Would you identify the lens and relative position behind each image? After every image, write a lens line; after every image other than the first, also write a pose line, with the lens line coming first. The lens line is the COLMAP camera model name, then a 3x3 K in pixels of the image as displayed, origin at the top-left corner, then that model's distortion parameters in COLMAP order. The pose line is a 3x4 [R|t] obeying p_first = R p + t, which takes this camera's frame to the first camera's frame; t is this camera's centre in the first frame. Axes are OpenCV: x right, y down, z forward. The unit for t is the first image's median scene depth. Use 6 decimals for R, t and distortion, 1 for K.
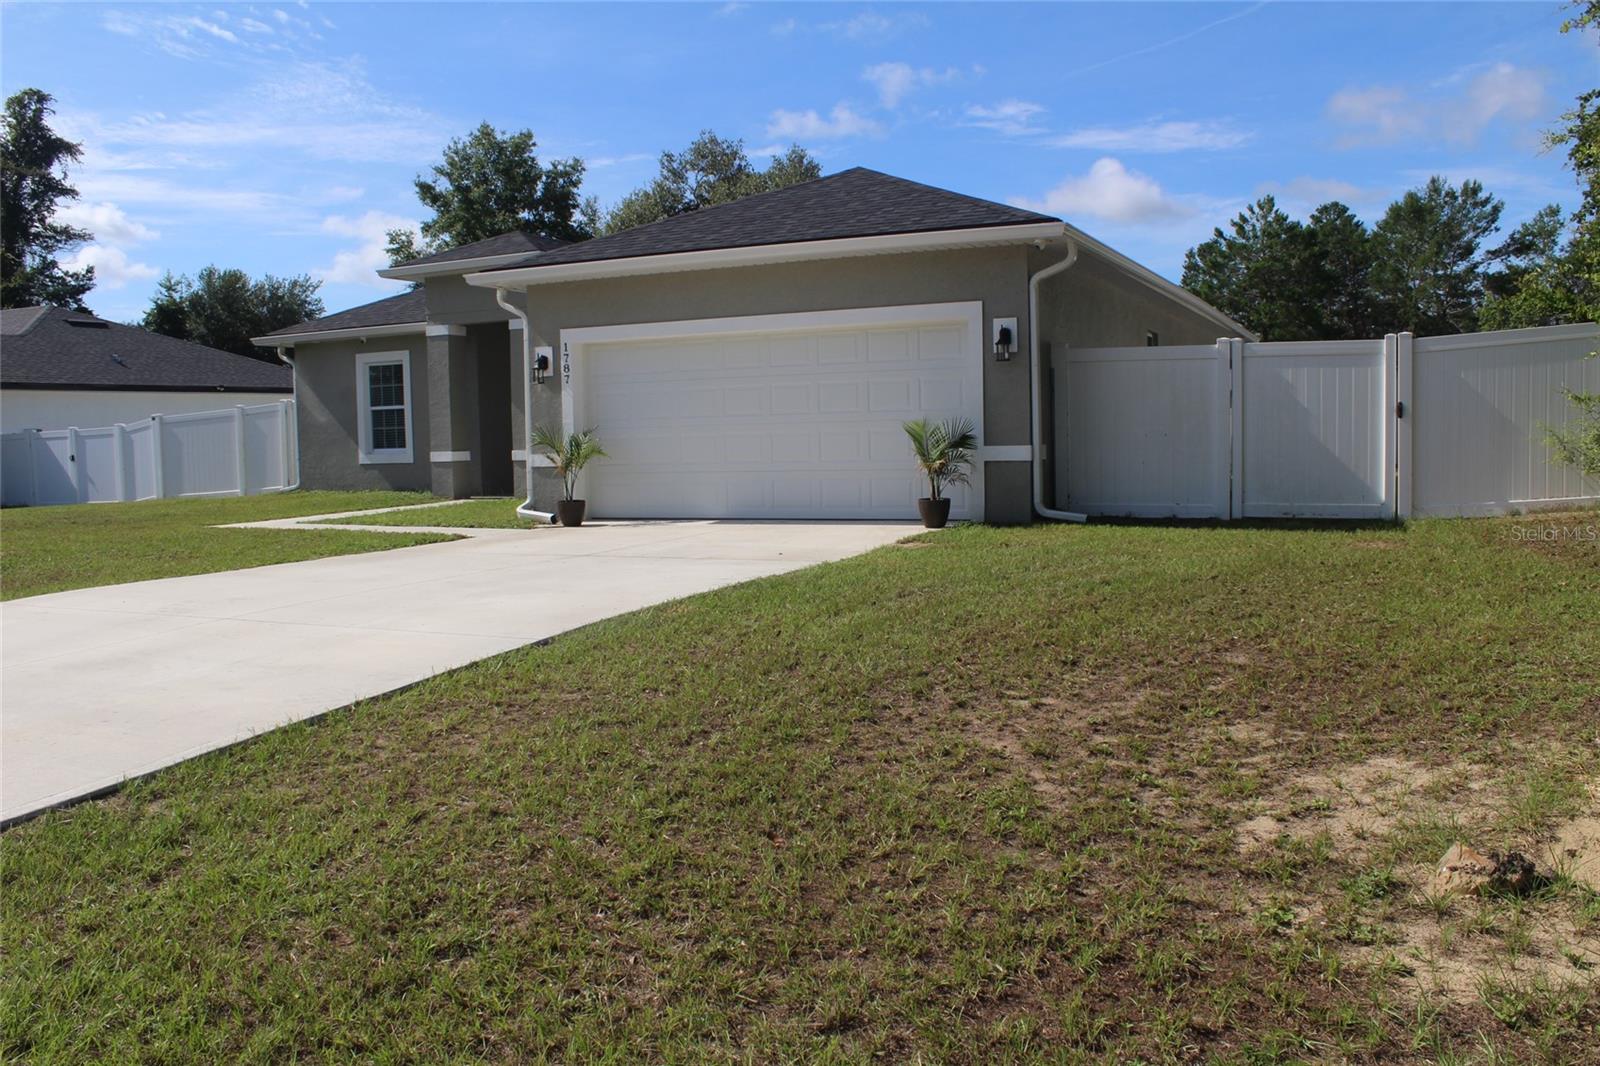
lens RADIAL K [[1303.9, 0, 799.0], [0, 1303.9, 531.2], [0, 0, 1]] dist [-0.134055, 0.053030]
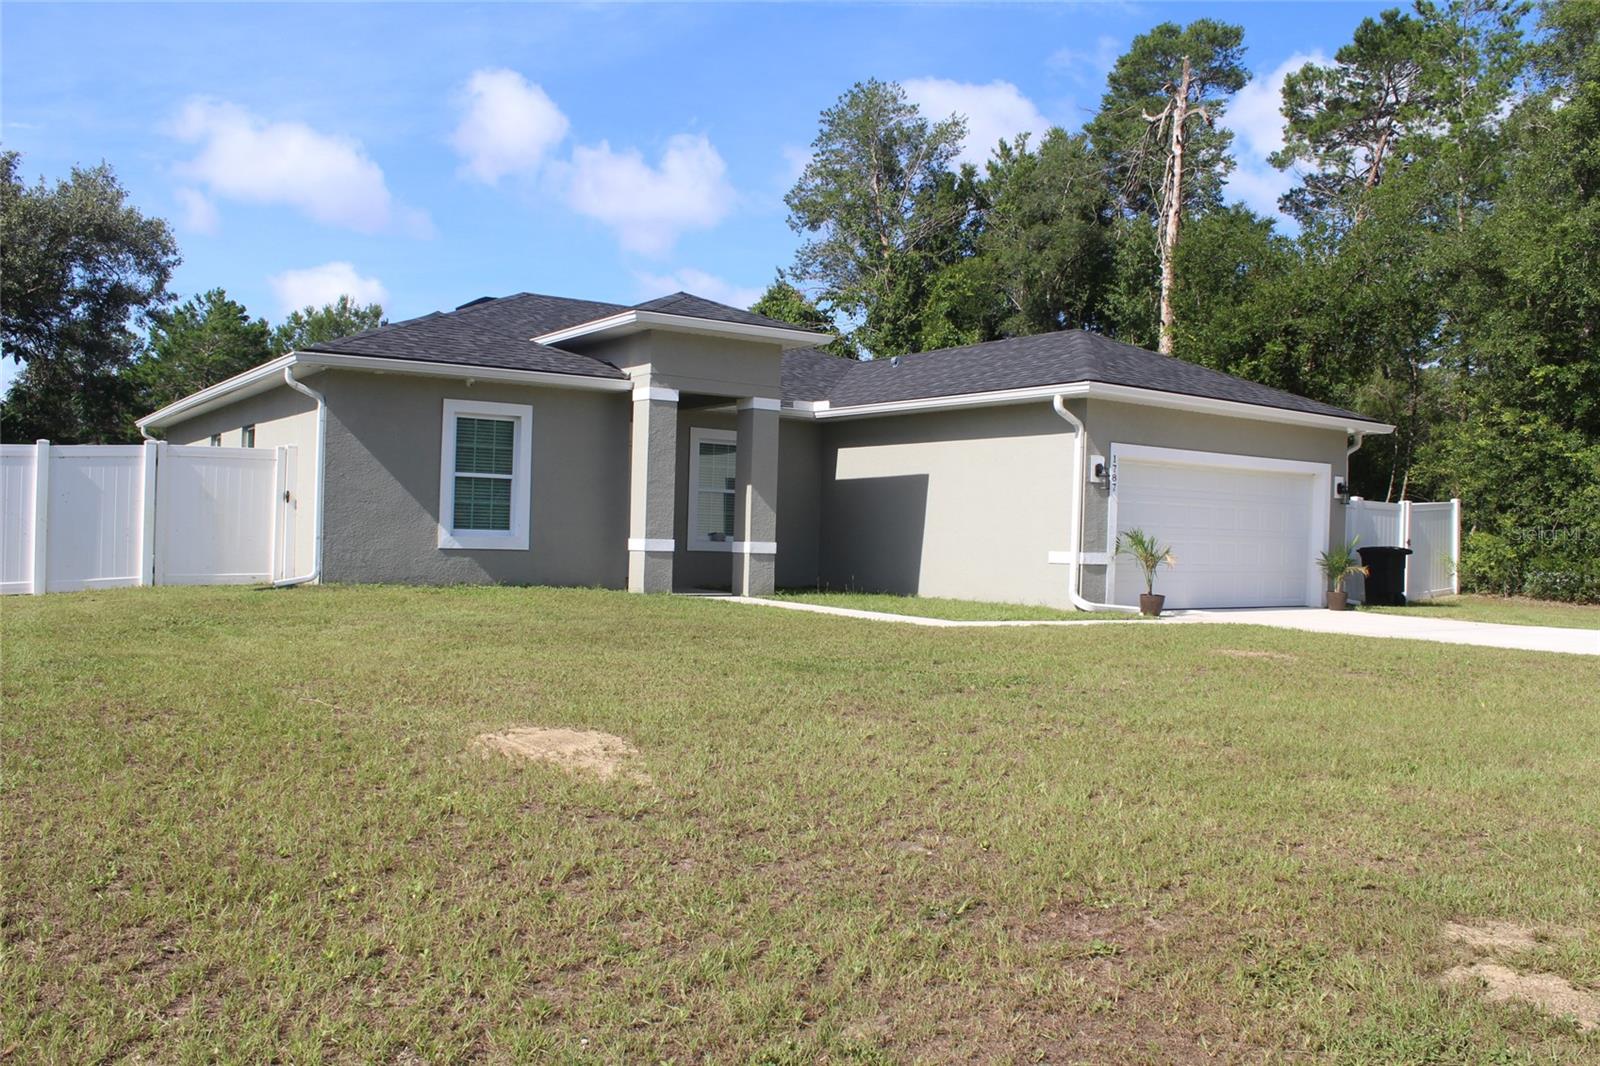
lens RADIAL K [[1303.9, 0, 797.6], [0, 1303.9, 532.5], [0, 0, 1]] dist [-0.134055, 0.053030]
pose [[0.521159, 0.039462, 0.852547, -0.883184], [0.025367, 0.997773, -0.061690, -0.010446], [-0.853082, 0.053777, 0.518998, 0.448947]]
